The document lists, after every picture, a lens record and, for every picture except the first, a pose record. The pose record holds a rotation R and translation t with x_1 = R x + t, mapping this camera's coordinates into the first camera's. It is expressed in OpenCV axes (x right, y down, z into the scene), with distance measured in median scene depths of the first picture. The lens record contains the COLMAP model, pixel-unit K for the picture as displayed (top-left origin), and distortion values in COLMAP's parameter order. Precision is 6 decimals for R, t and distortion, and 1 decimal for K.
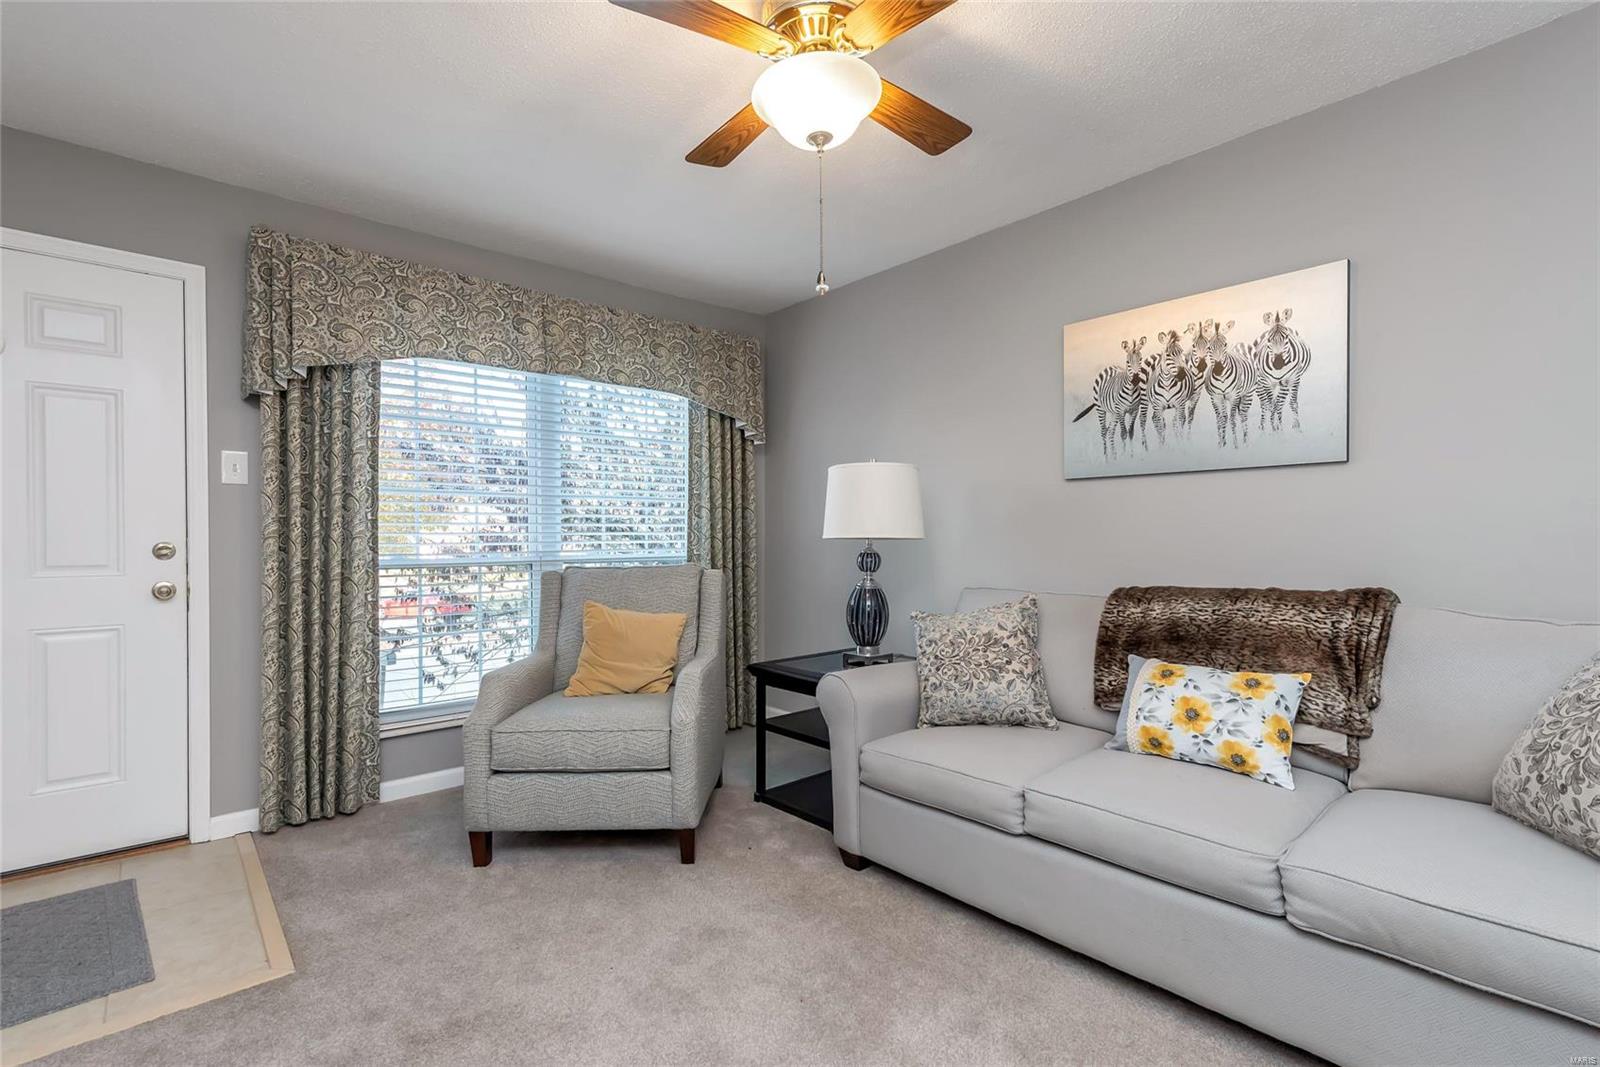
lens RADIAL K [[731.7, 0, 816.8], [0, 731.7, 541.0], [0, 0, 1]] dist [0.016771, -0.005288]
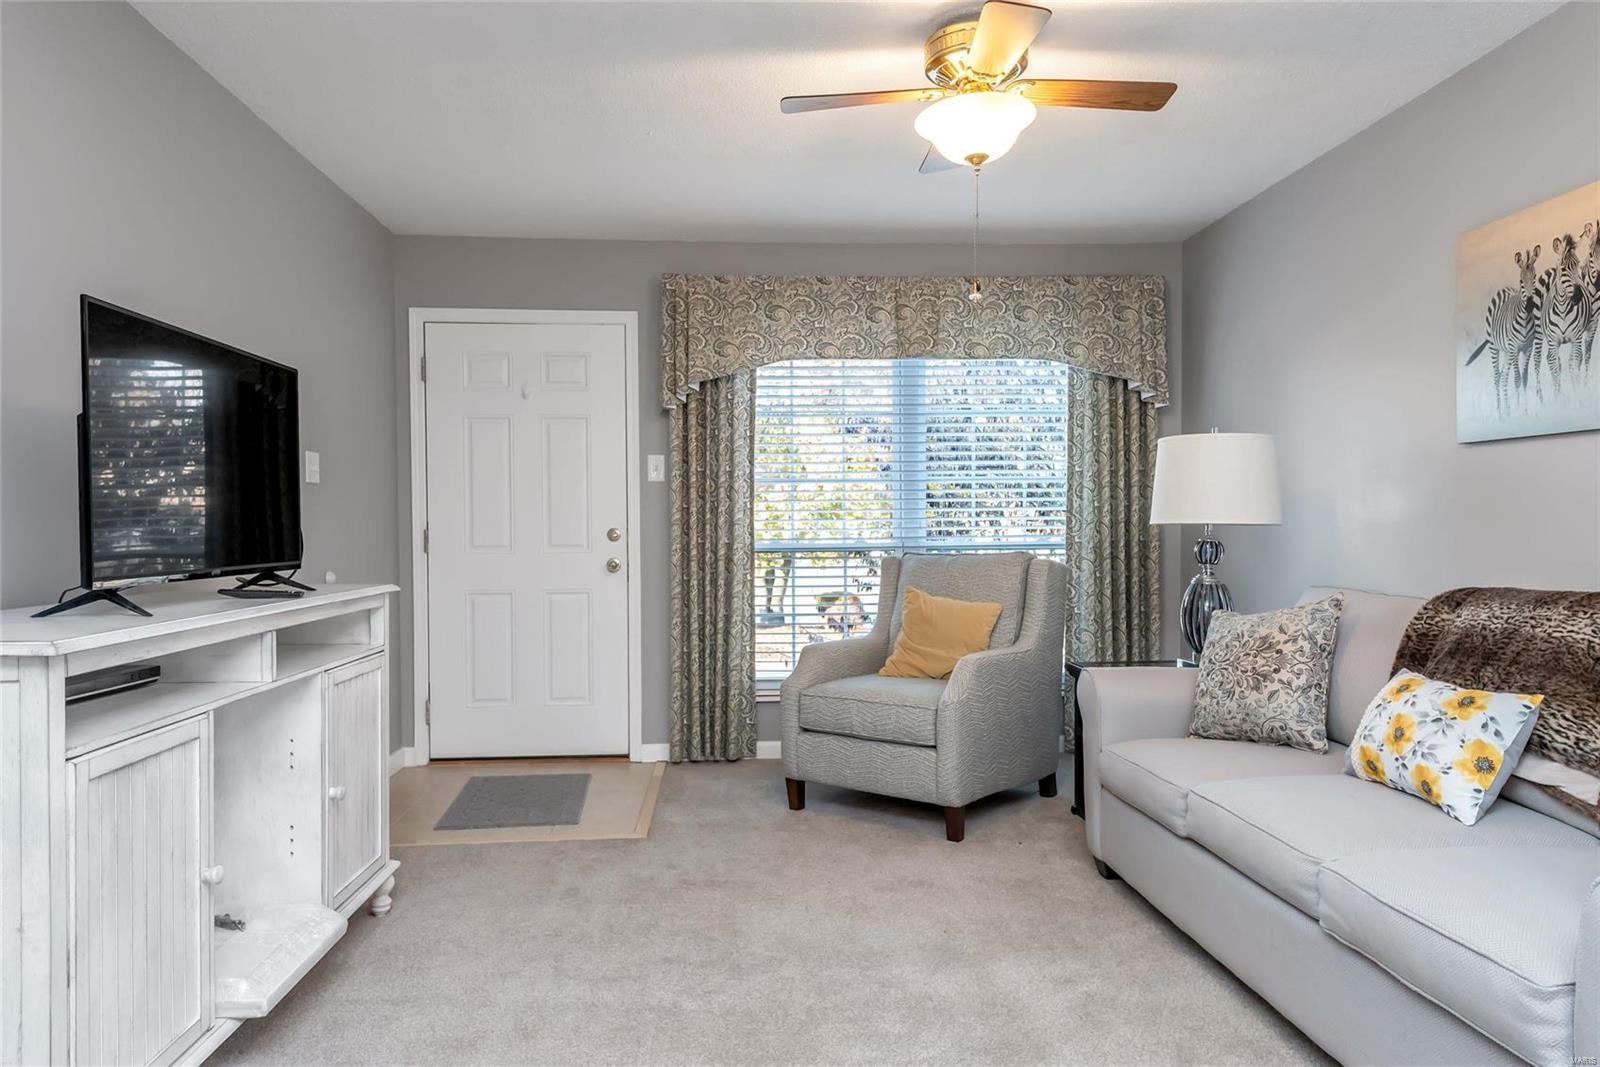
lens RADIAL K [[1040.1, 0, 797.0], [0, 1040.1, 527.9], [0, 0, 1]] dist [0.023772, -0.020635]
pose [[0.793692, 0.001154, -0.608318, 0.522504], [0.000895, 0.999995, 0.003064, -0.003607], [0.608319, -0.002976, 0.793687, -0.280277]]
